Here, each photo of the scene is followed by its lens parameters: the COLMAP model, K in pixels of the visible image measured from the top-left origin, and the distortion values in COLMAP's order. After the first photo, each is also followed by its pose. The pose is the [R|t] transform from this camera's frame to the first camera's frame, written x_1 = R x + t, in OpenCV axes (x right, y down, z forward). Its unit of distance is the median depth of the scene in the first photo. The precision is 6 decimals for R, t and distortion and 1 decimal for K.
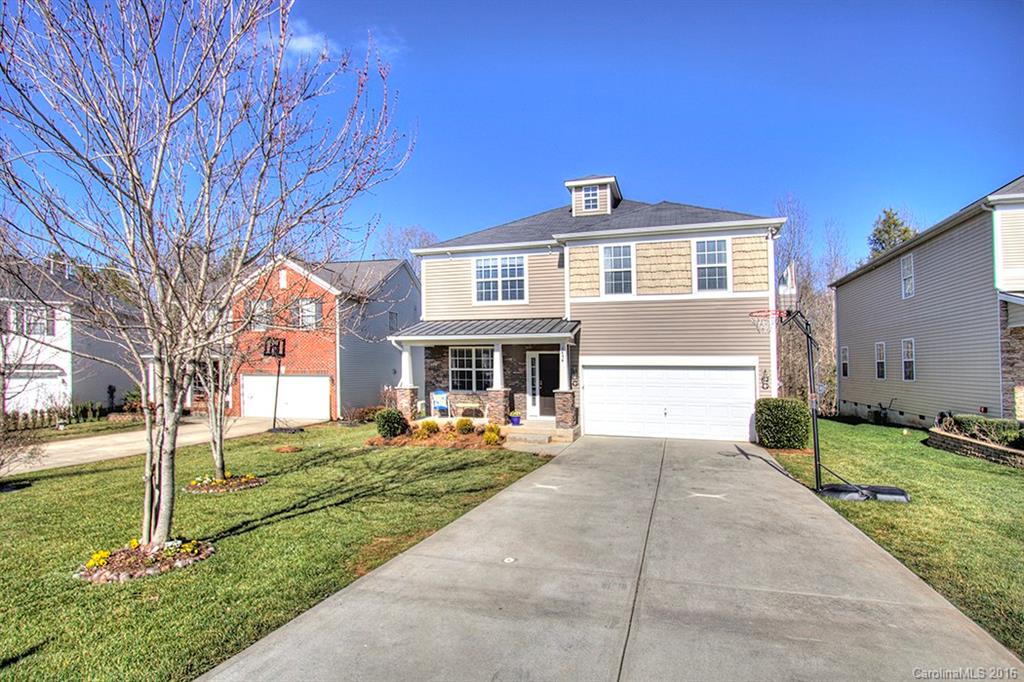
lens RADIAL K [[533.4, 0, 512.0], [0, 533.4, 341.0], [0, 0, 1]] dist [-0.001090, -0.000210]
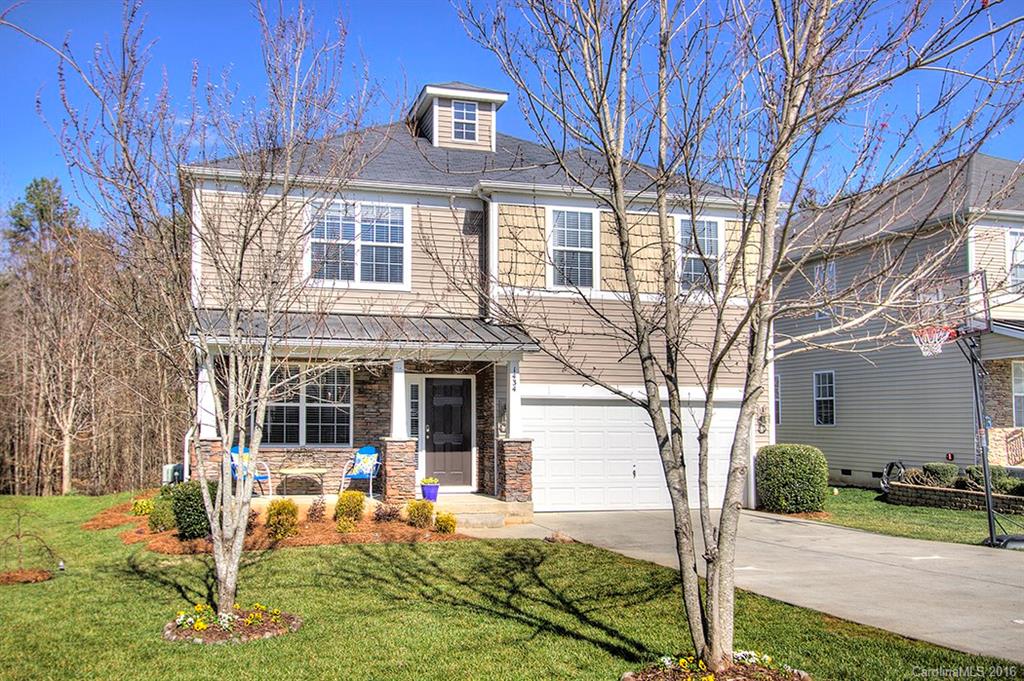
lens RADIAL K [[988.6, 0, 512.0], [0, 988.6, 340.5], [0, 0, 1]] dist [0.018606, 0.007473]
pose [[0.836571, 0.044919, 0.546015, -0.454163], [-0.030253, 0.998900, -0.035825, 0.018354], [-0.547023, 0.013452, 0.837009, 0.049617]]
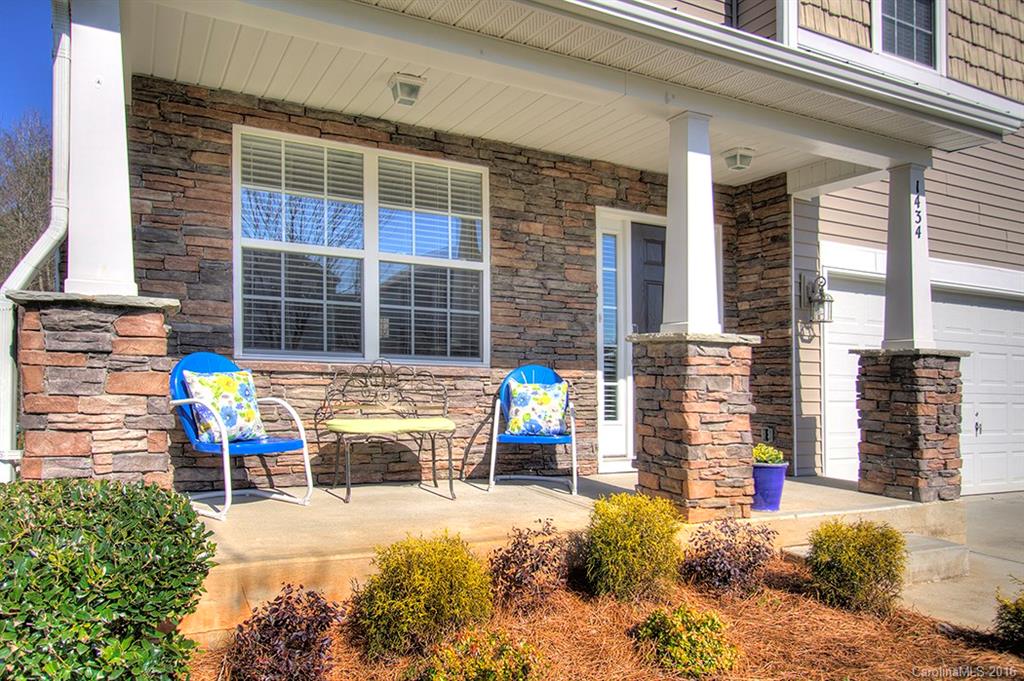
lens RADIAL K [[729.6, 0, 548.3], [0, 729.6, 394.8], [0, 0, 1]] dist [-0.005579, -0.002068]
pose [[0.678825, -0.005257, 0.734281, -0.241345], [-0.057621, 0.996510, 0.060403, 0.088771], [-0.732036, -0.083313, 0.676153, 0.770095]]
